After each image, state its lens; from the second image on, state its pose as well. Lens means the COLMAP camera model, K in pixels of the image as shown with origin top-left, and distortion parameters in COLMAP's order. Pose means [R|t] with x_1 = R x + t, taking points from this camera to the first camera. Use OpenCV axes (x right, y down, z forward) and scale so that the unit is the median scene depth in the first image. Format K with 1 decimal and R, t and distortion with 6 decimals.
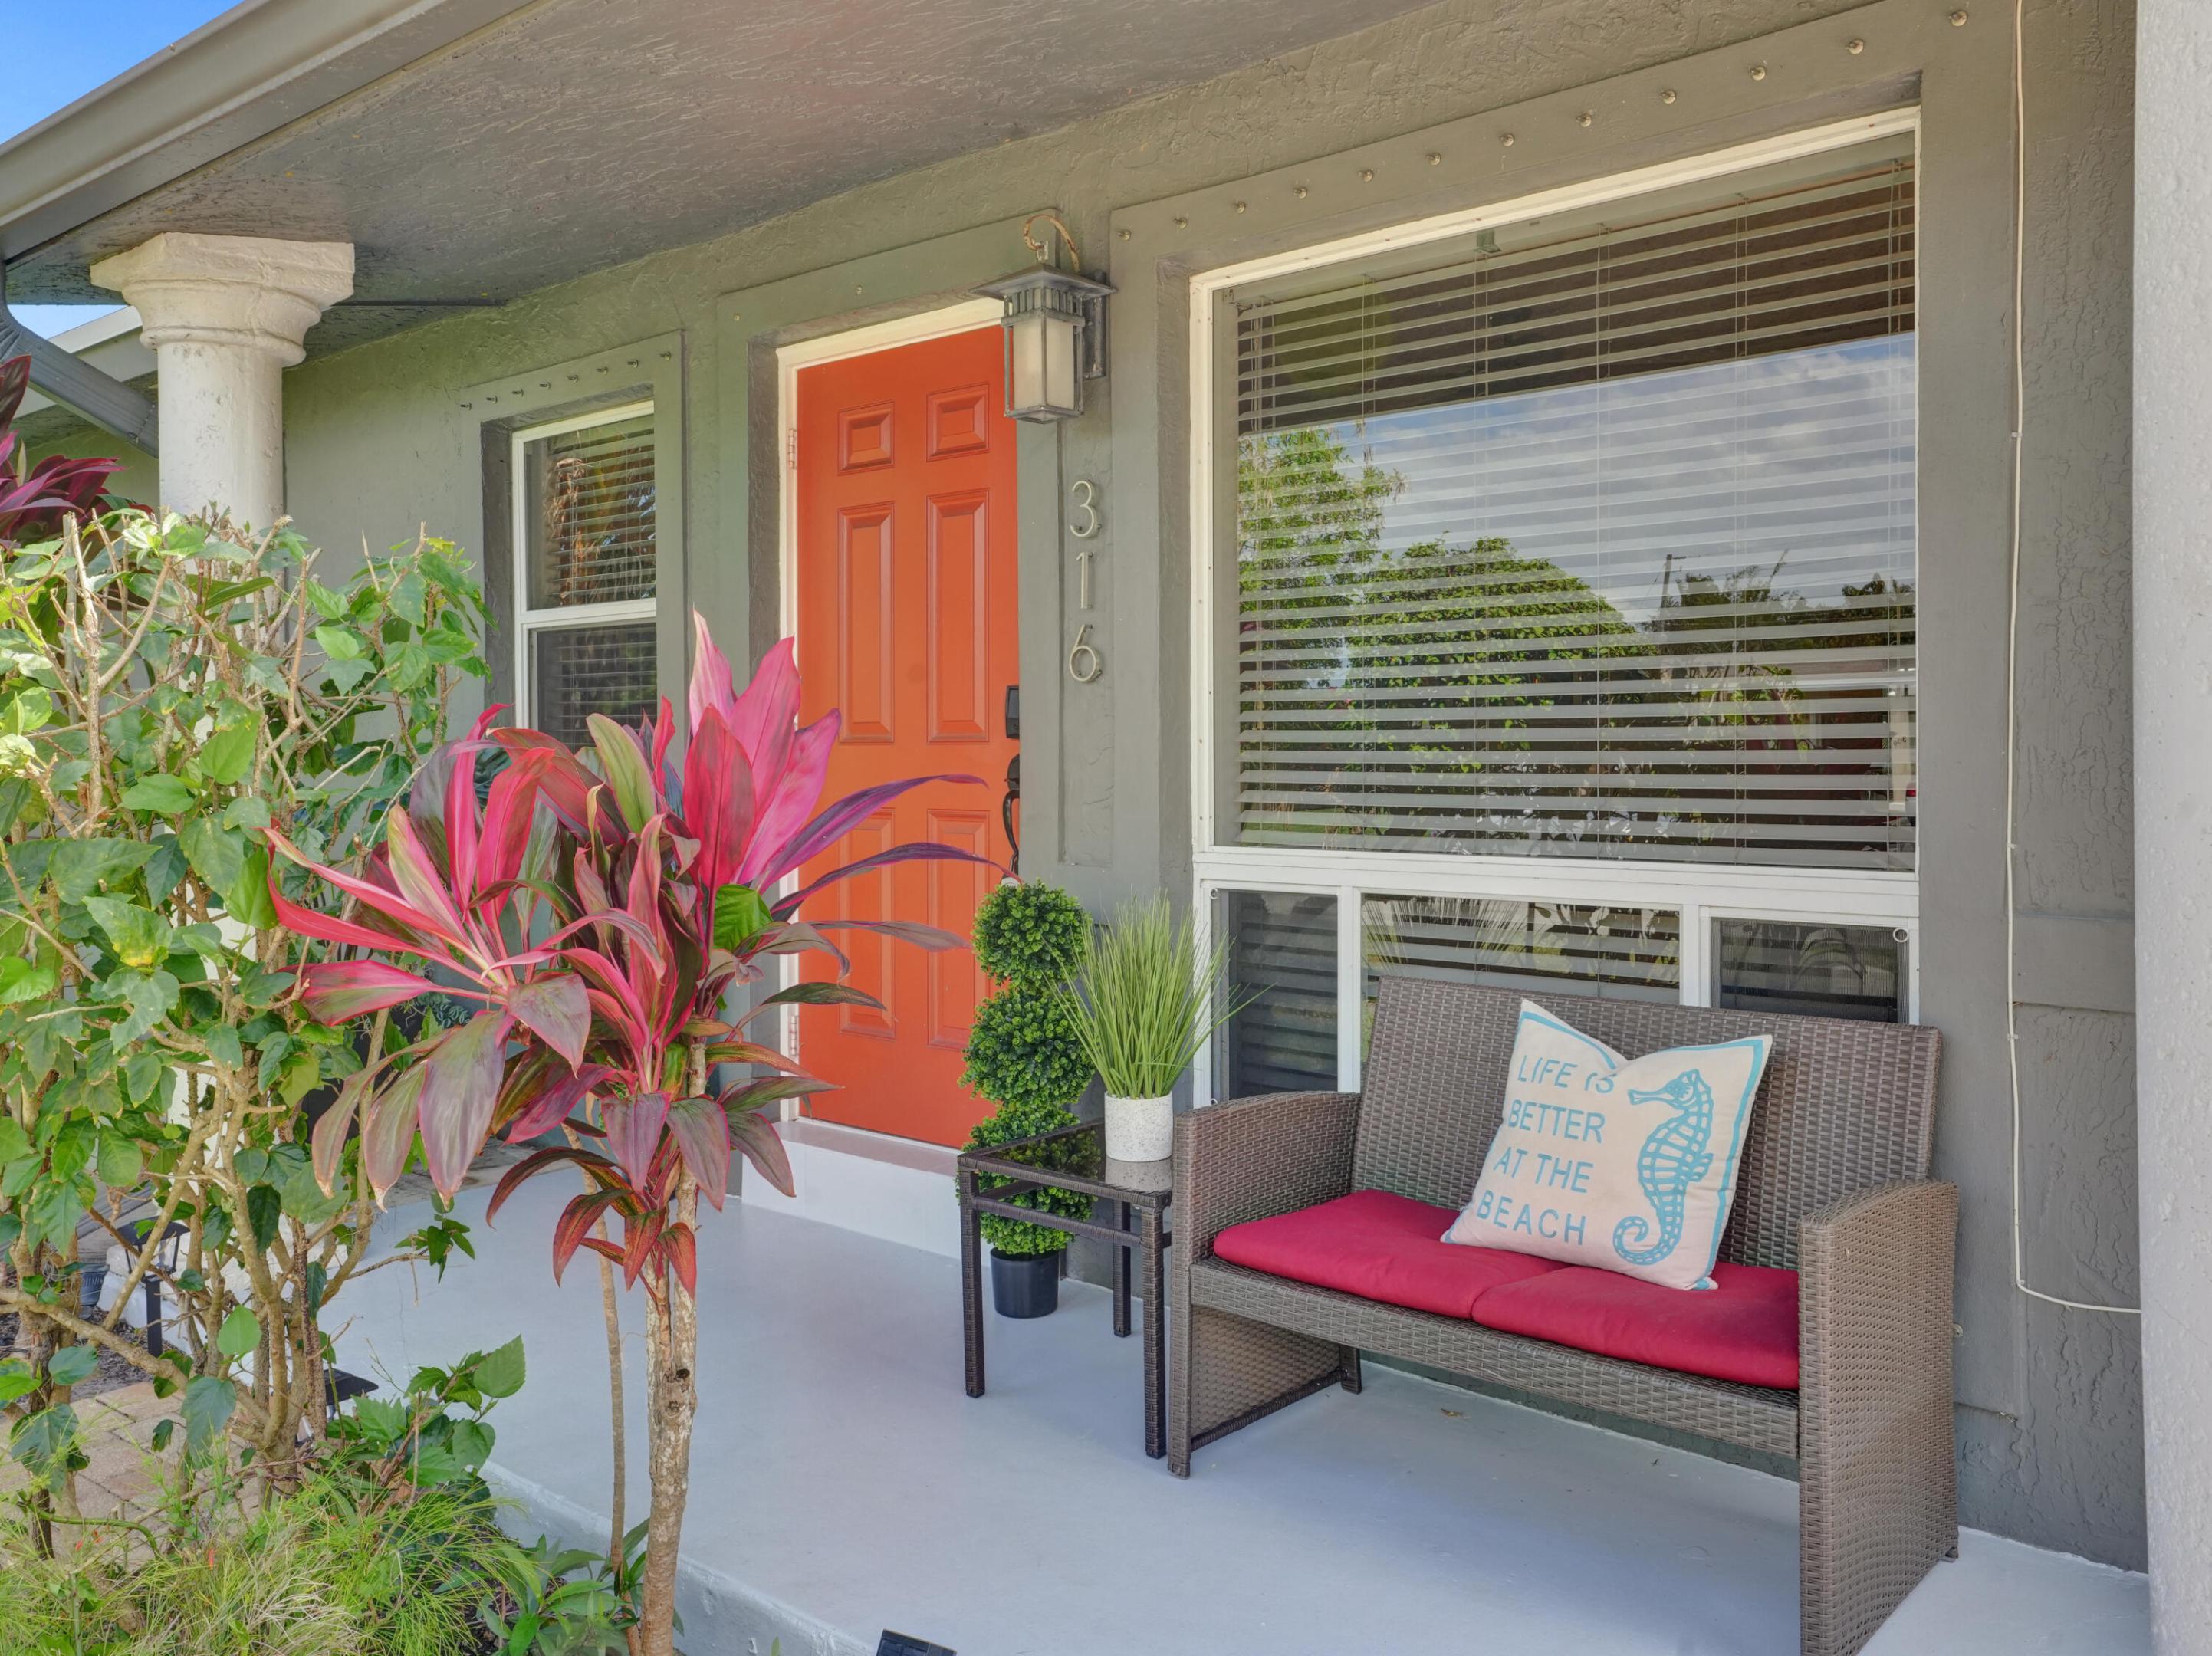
lens RADIAL K [[1731.1, 0, 1096.8], [0, 1731.1, 811.0], [0, 0, 1]] dist [-0.044692, -0.010170]
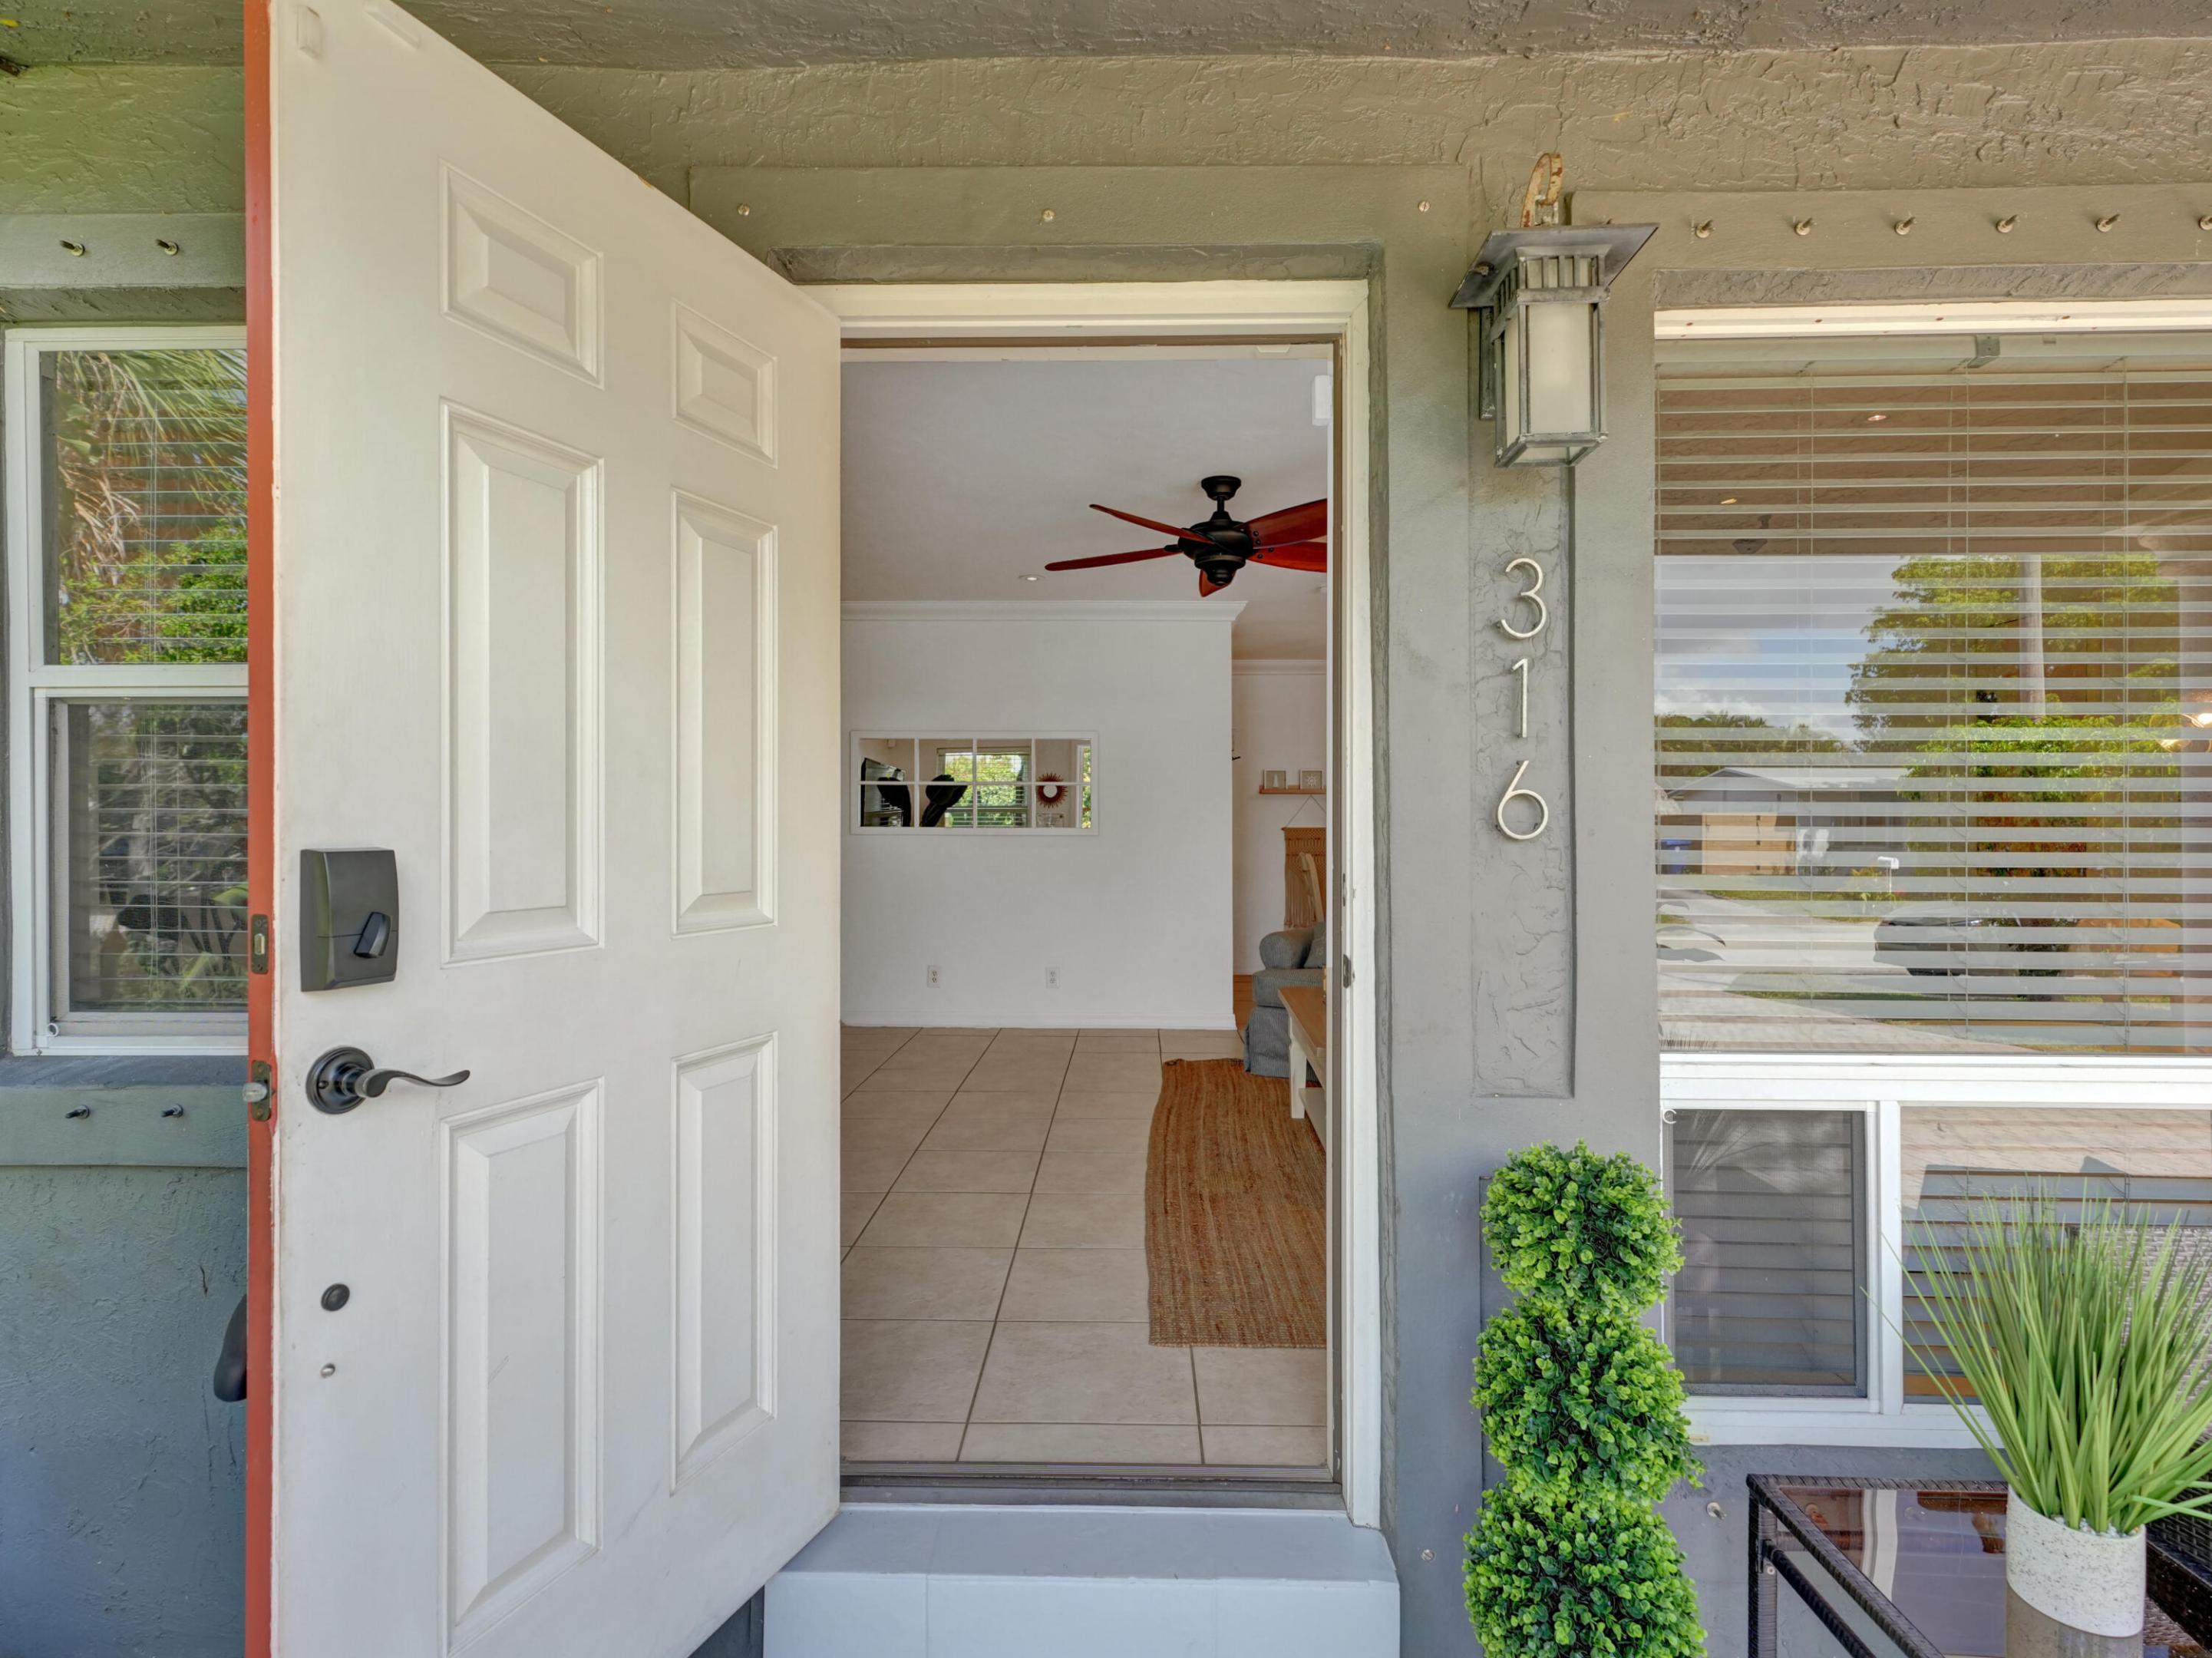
lens RADIAL K [[1143.4, 0, 1104.2], [0, 1143.4, 825.4], [0, 0, 1]] dist [-0.002317, -0.000104]
pose [[0.769411, 0.002434, 0.638750, -0.458381], [0.021412, 0.999332, -0.029599, -0.072981], [-0.638395, 0.036451, 0.768845, 0.780460]]
